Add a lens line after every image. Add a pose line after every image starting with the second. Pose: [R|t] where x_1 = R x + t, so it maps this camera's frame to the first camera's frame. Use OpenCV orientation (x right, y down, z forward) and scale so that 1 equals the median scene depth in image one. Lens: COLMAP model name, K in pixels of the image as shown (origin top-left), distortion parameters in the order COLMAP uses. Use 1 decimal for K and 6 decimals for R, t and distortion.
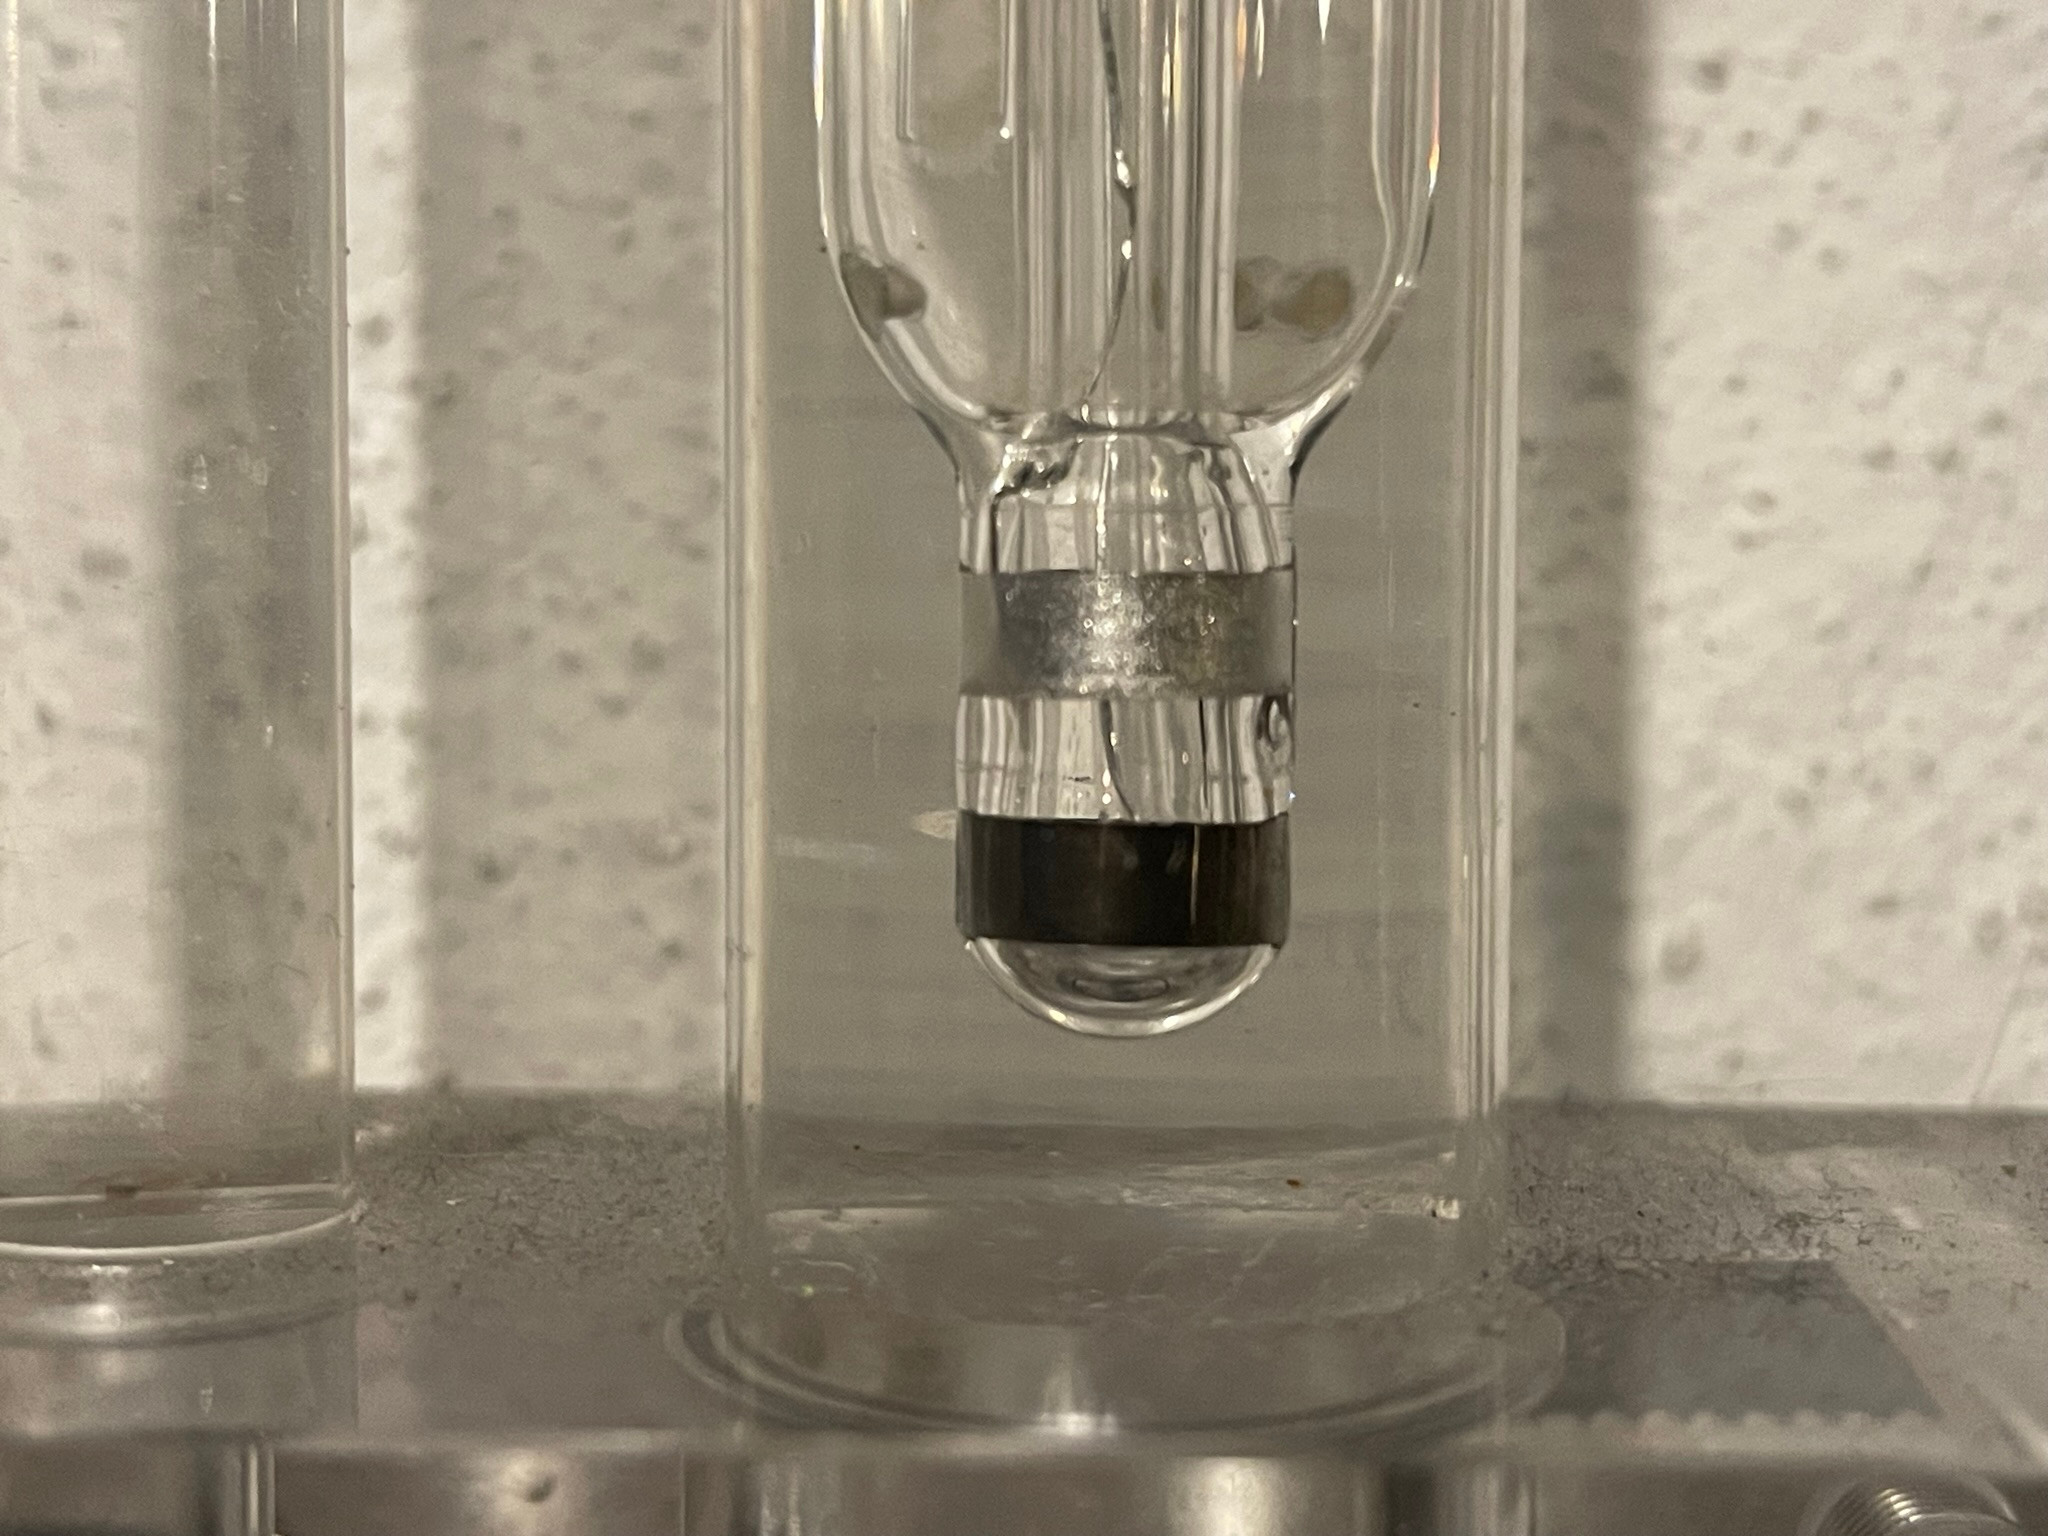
lens RADIAL K [[3104.4, 0, 1024.0], [0, 3104.4, 768.0], [0, 0, 1]] dist [0.019588, 0.022445]
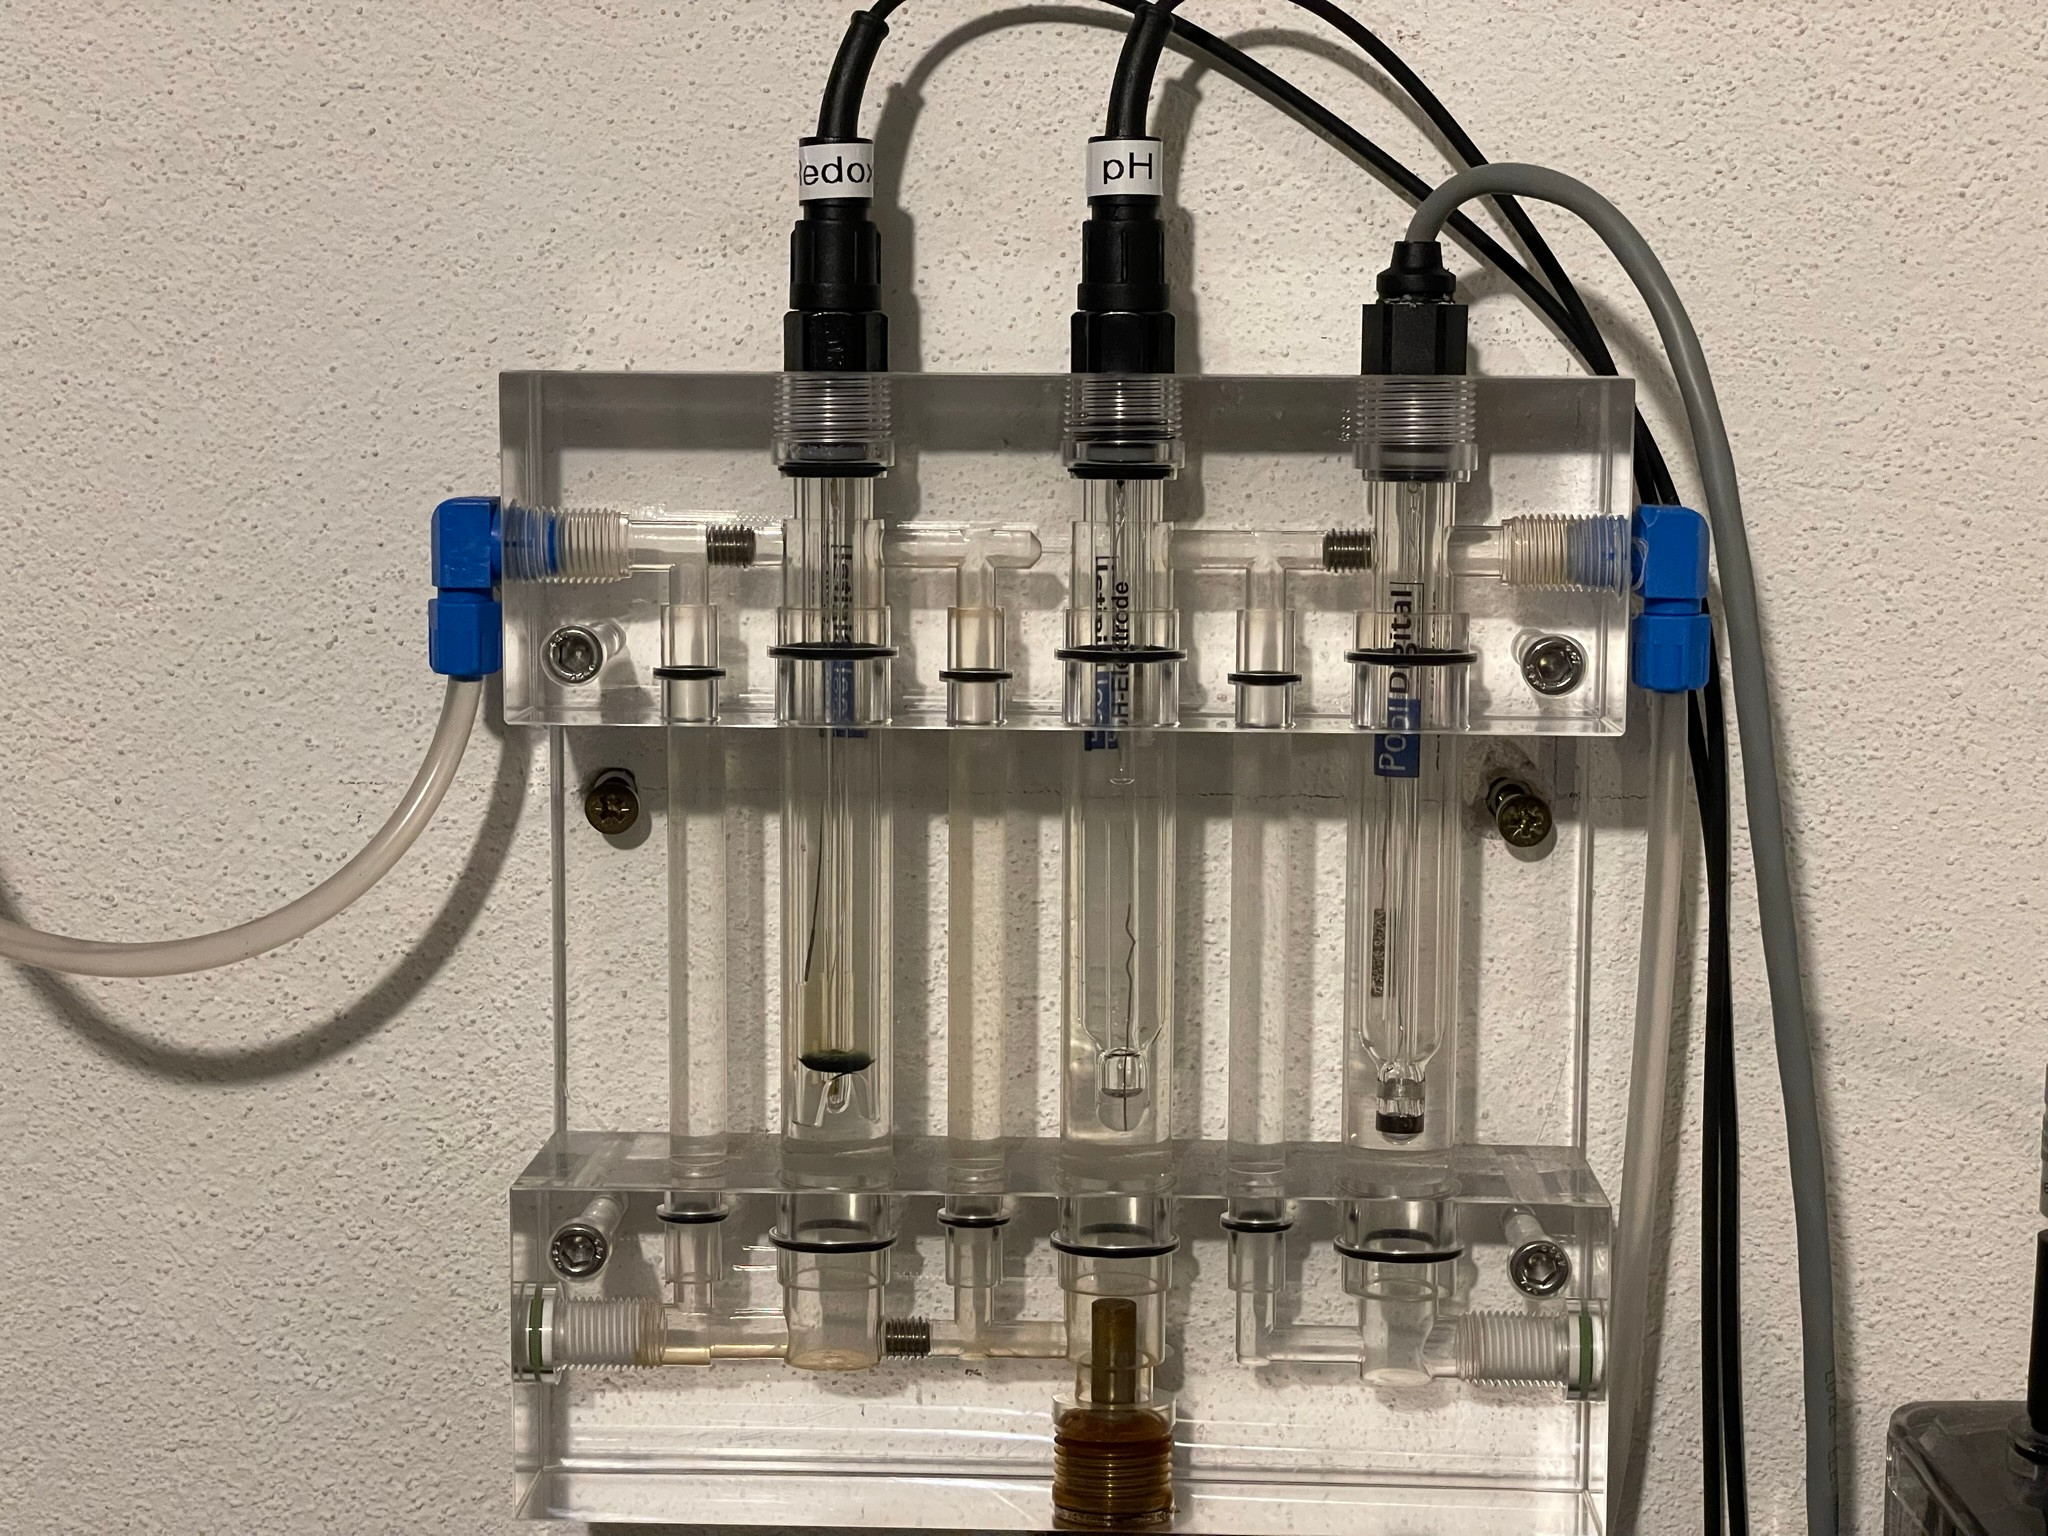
lens RADIAL K [[3161.0, 0, 1024.0], [0, 3161.0, 768.0], [0, 0, 1]] dist [0.149615, 0.049299]
pose [[0.999558, -0.005816, 0.029169, -0.784944], [0.003320, 0.996385, 0.084890, -1.056427], [-0.029557, -0.084756, 0.995963, -4.641397]]
